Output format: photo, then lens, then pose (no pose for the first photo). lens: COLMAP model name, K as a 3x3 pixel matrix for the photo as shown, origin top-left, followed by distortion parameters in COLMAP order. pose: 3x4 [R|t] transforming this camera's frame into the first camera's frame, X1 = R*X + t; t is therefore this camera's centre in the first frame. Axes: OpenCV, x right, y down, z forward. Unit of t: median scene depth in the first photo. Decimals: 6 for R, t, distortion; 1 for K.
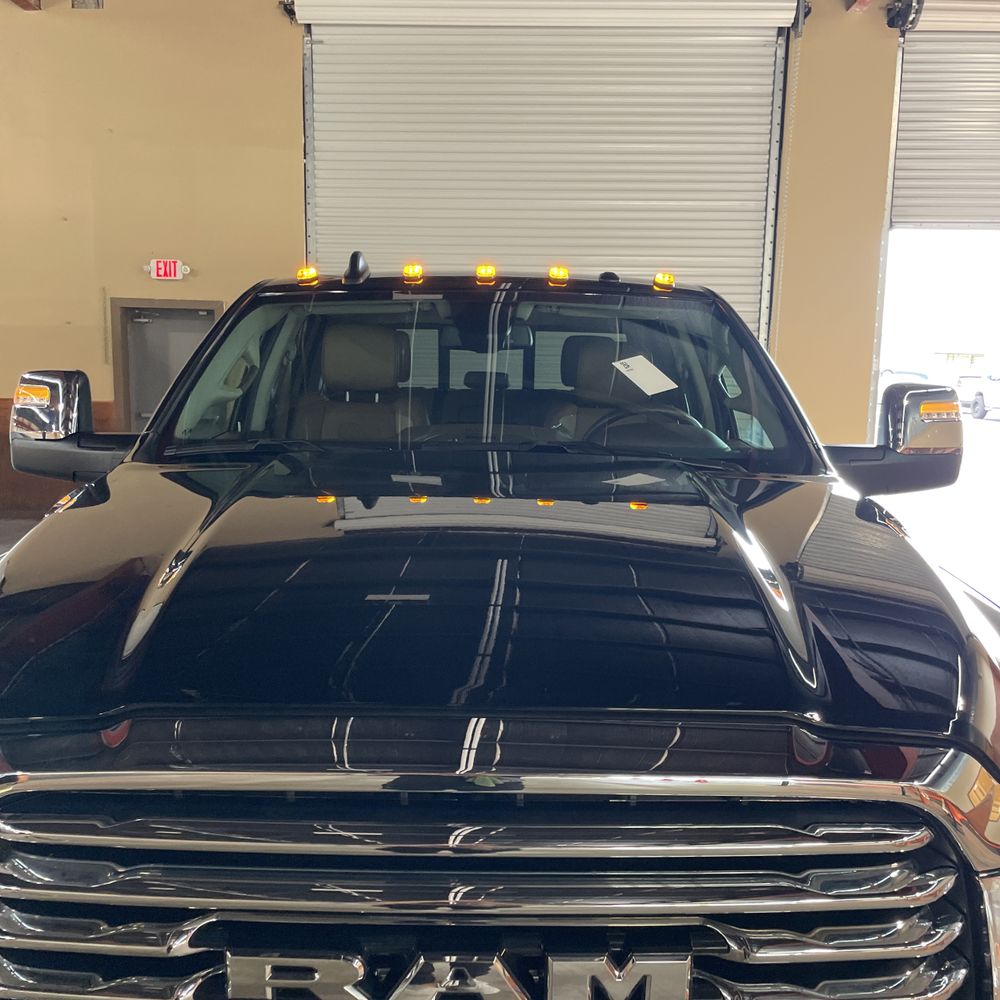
lens RADIAL K [[1006.4, 0, 496.8], [0, 1006.4, 503.1], [0, 0, 1]] dist [0.090991, -0.123439]
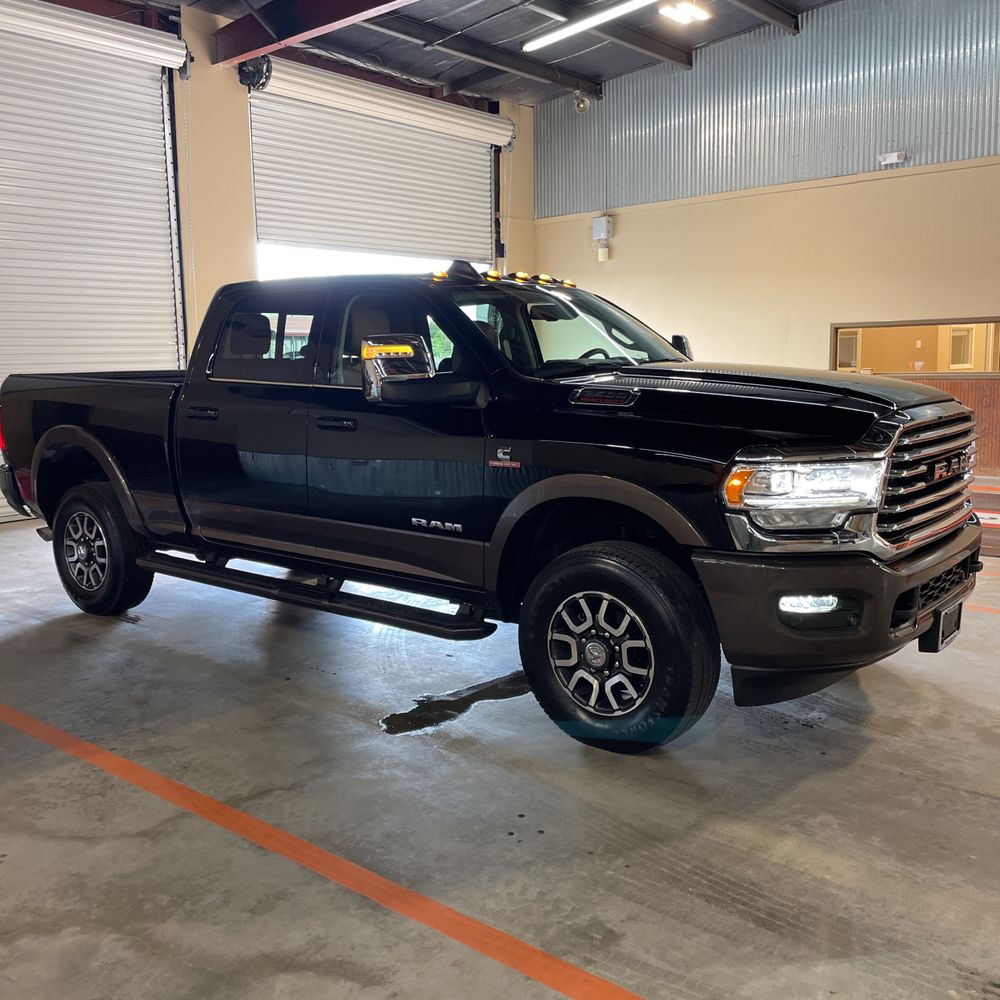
lens RADIAL K [[1006.4, 0, 496.8], [0, 1006.4, 503.1], [0, 0, 1]] dist [0.090991, -0.123439]
pose [[0.626566, -0.141851, 0.766351, -0.925715], [0.144900, 0.987356, 0.064289, 0.025536], [-0.765780, 0.070763, 0.639198, -0.029987]]
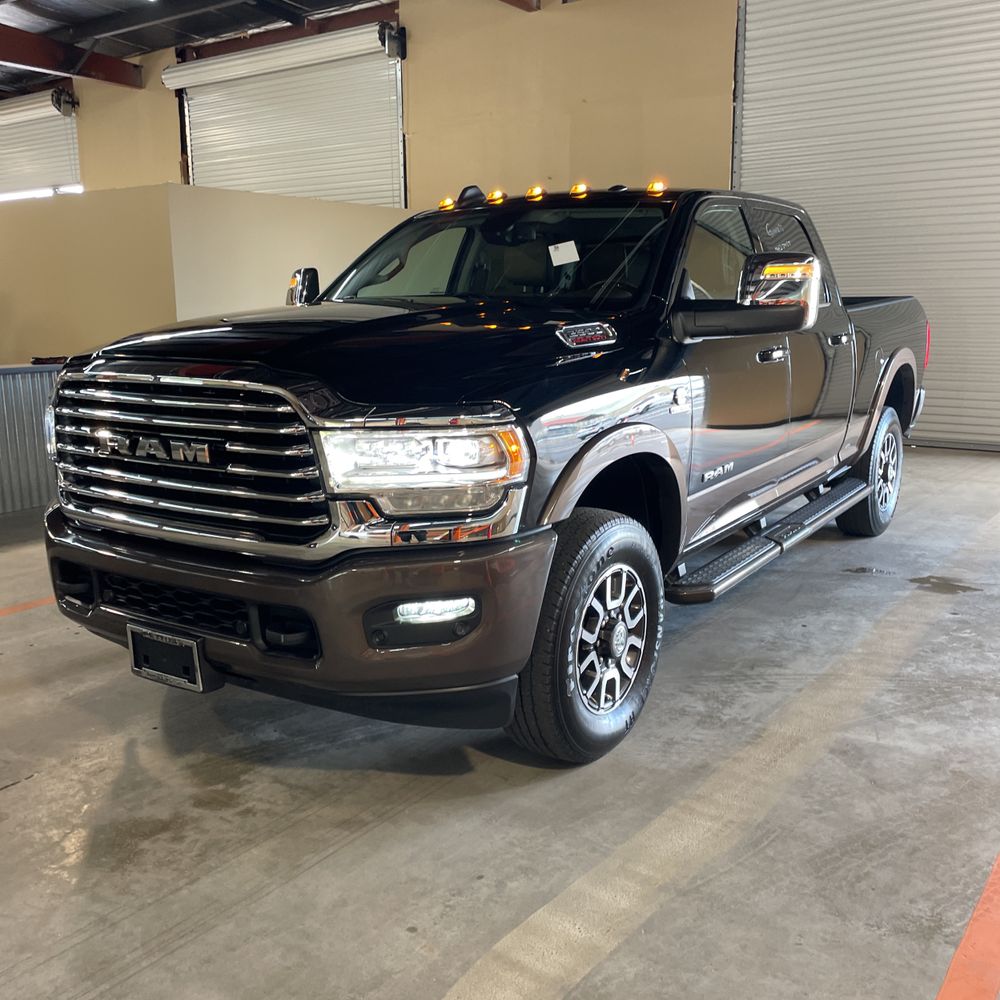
lens RADIAL K [[1009.1, 0, 494.8], [0, 1009.1, 498.1], [0, 0, 1]] dist [0.090634, -0.123966]
pose [[0.827859, 0.088190, -0.553961, 0.527792], [-0.063089, 0.995936, 0.064270, 0.083799], [0.557378, -0.018258, 0.830058, -0.186771]]
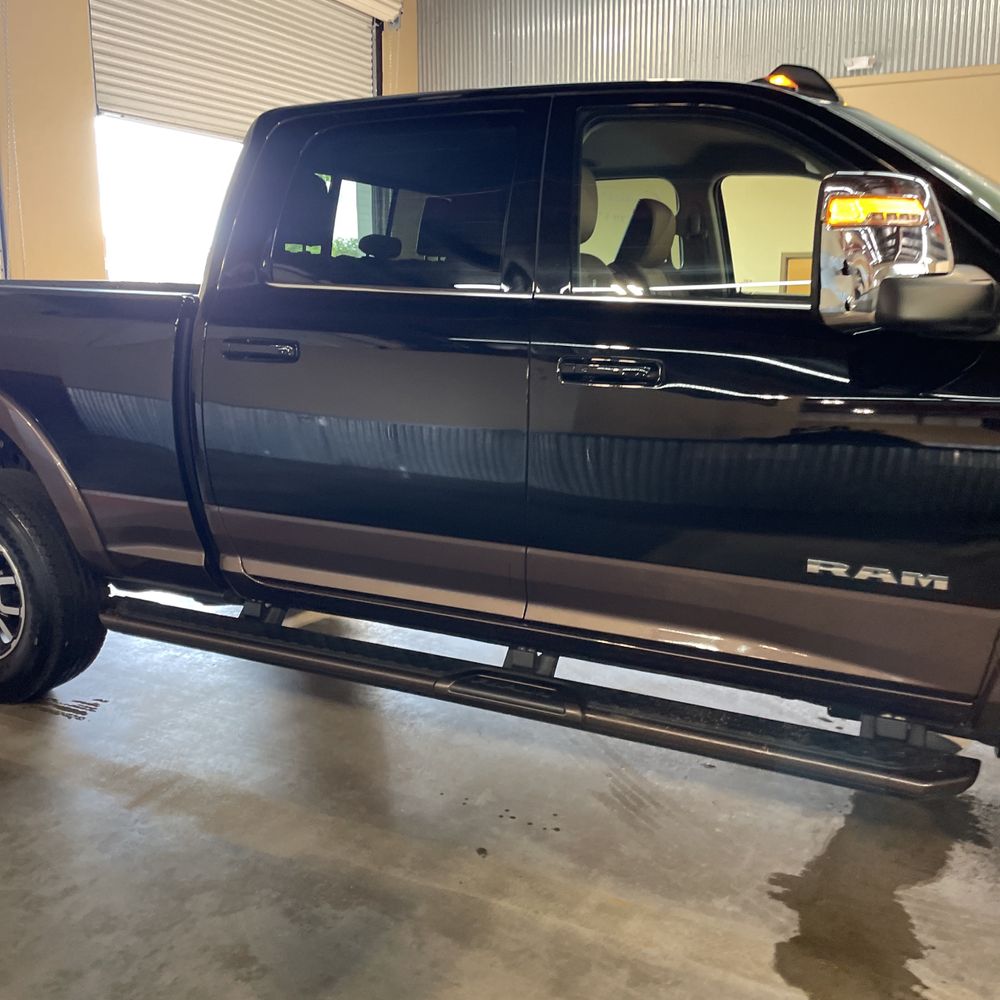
lens RADIAL K [[1008.2, 0, 494.6], [0, 1008.2, 493.0], [0, 0, 1]] dist [0.088601, -0.118641]
pose [[0.434337, -0.191965, 0.880057, -0.727300], [0.138276, 0.979656, 0.145447, -0.034518], [-0.890074, 0.058517, 0.452045, 0.569295]]
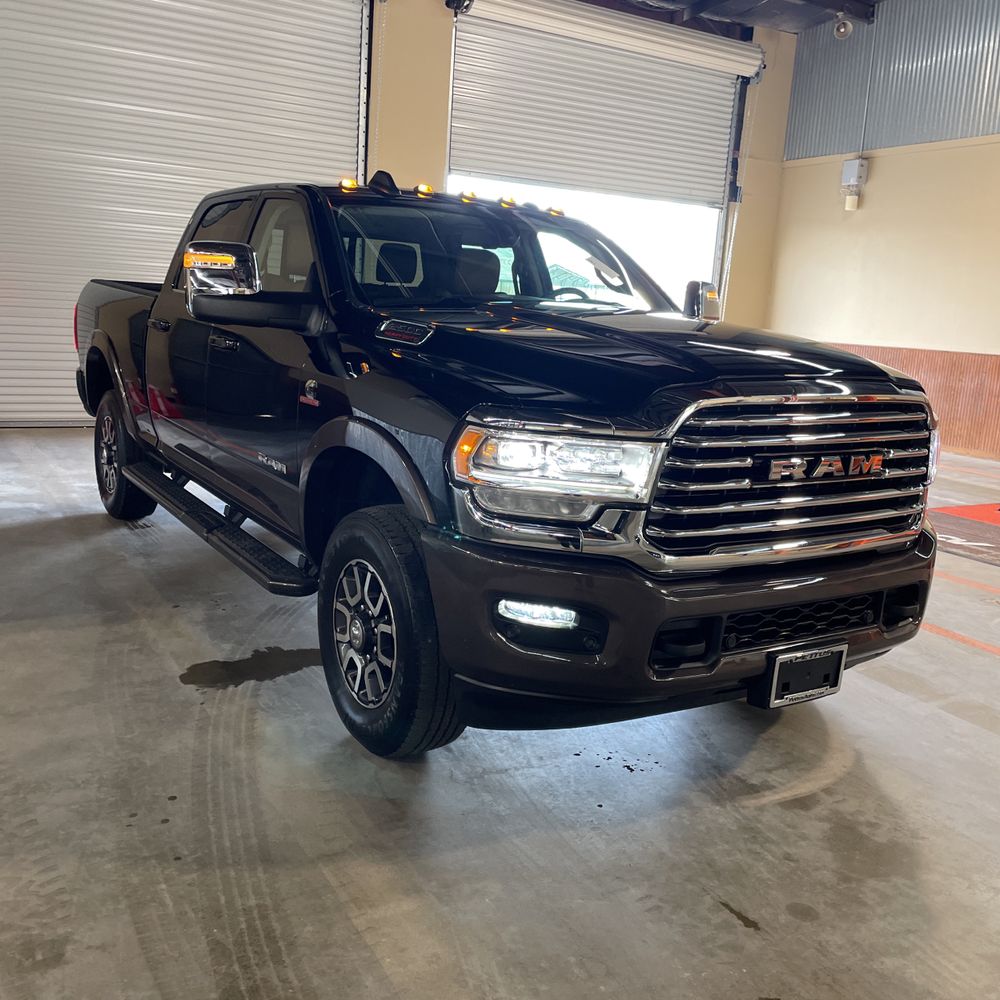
lens RADIAL K [[1009.1, 0, 494.8], [0, 1009.1, 498.1], [0, 0, 1]] dist [0.090634, -0.123966]
pose [[0.845752, -0.070200, 0.528939, -0.527669], [0.035680, 0.996529, 0.075208, 0.070831], [-0.532382, -0.044734, 0.845321, -0.205832]]
